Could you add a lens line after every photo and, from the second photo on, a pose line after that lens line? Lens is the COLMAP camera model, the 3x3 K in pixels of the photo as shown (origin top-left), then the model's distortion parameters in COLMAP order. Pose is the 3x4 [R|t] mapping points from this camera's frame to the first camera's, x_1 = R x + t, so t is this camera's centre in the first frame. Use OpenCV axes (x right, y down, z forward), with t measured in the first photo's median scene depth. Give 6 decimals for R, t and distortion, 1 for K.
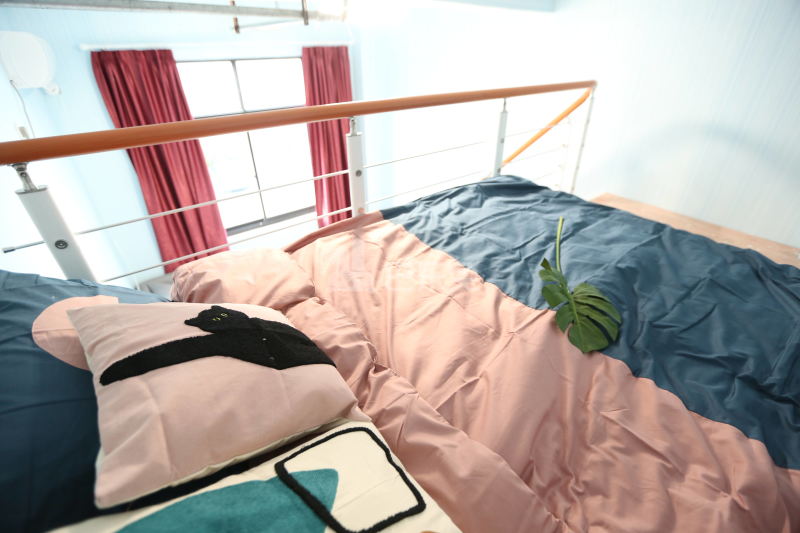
lens RADIAL K [[360.4, 0, 400.0], [0, 360.4, 266.5], [0, 0, 1]] dist [-0.020817, 0.000640]
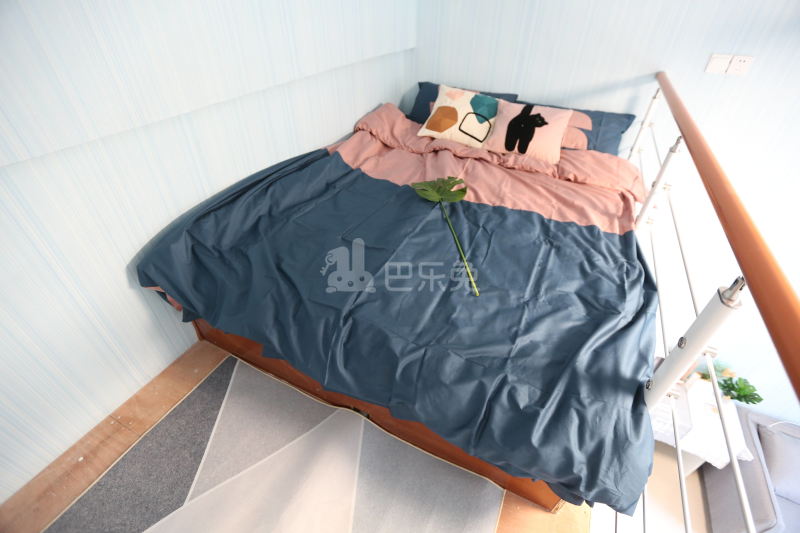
lens RADIAL K [[360.4, 0, 400.0], [0, 360.4, 266.5], [0, 0, 1]] dist [-0.020817, 0.000640]
pose [[-0.902283, 0.235429, -0.361190, 0.957695], [-0.265483, 0.356701, 0.895703, -0.888489], [0.339711, 0.904067, -0.259342, 1.222327]]
